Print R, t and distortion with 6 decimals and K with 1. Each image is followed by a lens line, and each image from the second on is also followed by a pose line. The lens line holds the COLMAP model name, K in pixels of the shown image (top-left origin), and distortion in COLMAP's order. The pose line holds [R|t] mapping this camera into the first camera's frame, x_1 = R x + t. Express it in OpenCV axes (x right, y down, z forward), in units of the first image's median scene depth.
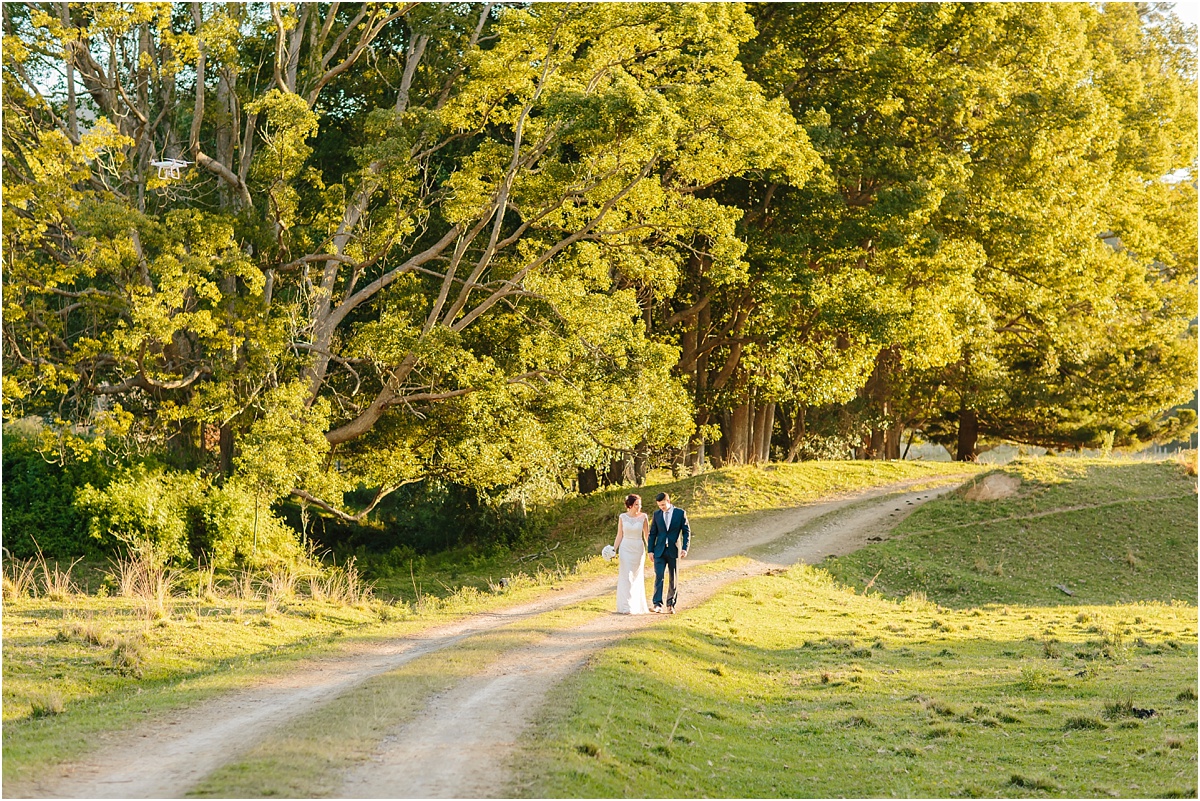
lens RADIAL K [[2885.8, 0, 597.1], [0, 2885.8, 402.2], [0, 0, 1]] dist [0.048726, -0.061114]
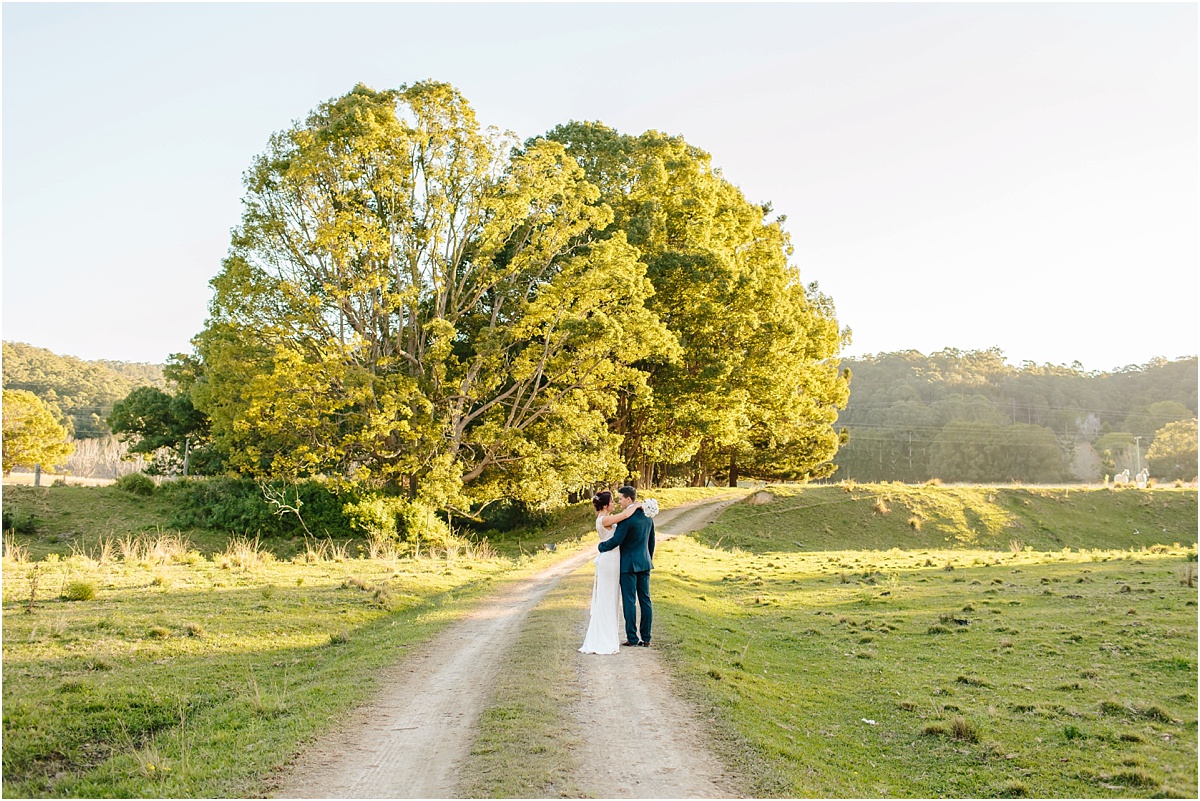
lens RADIAL K [[1174.4, 0, 603.5], [0, 1174.4, 397.2], [0, 0, 1]] dist [-0.000266, 0.002276]
pose [[0.998987, -0.010828, 0.043675, -0.023462], [0.013396, 0.998173, -0.058919, 0.003783], [-0.042957, 0.059445, 0.997307, 0.110063]]
